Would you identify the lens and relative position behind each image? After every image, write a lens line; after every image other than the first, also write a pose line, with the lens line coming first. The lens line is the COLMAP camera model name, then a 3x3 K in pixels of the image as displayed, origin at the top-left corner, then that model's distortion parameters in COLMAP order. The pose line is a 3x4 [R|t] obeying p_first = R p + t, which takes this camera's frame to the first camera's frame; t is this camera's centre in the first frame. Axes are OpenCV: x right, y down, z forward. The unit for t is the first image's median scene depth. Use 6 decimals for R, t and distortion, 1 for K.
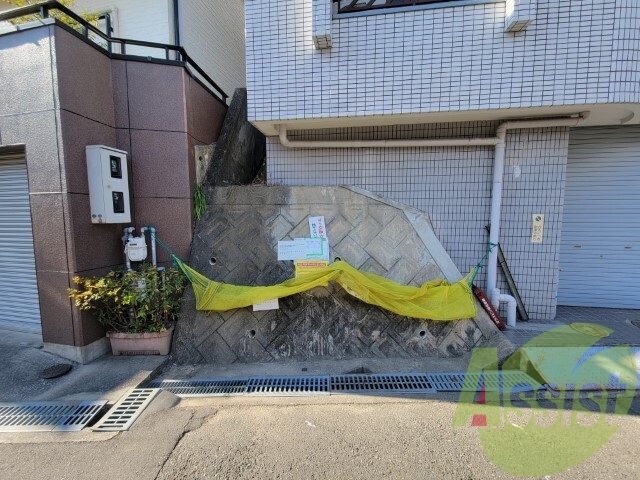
lens RADIAL K [[257.8, 0, 320.8], [0, 257.8, 239.5], [0, 0, 1]] dist [-0.001230, -0.001751]
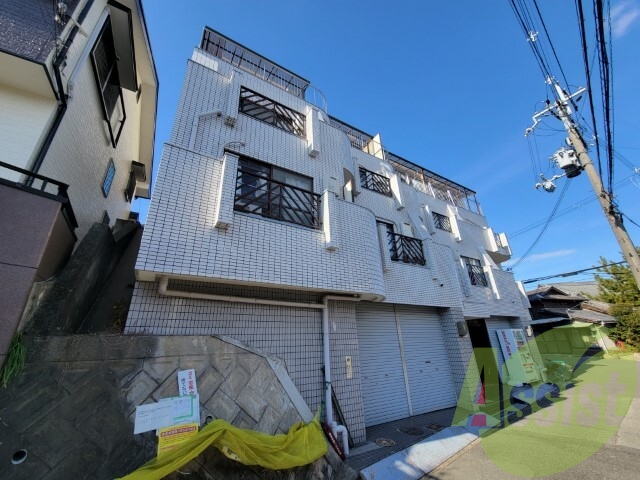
lens RADIAL K [[257.8, 0, 321.4], [0, 257.8, 241.3], [0, 0, 1]] dist [-0.001230, -0.001751]
pose [[0.755971, 0.226444, 0.614192, -0.349405], [0.094231, 0.890846, -0.444425, -0.043866], [-0.647788, 0.393848, 0.652116, -0.145271]]
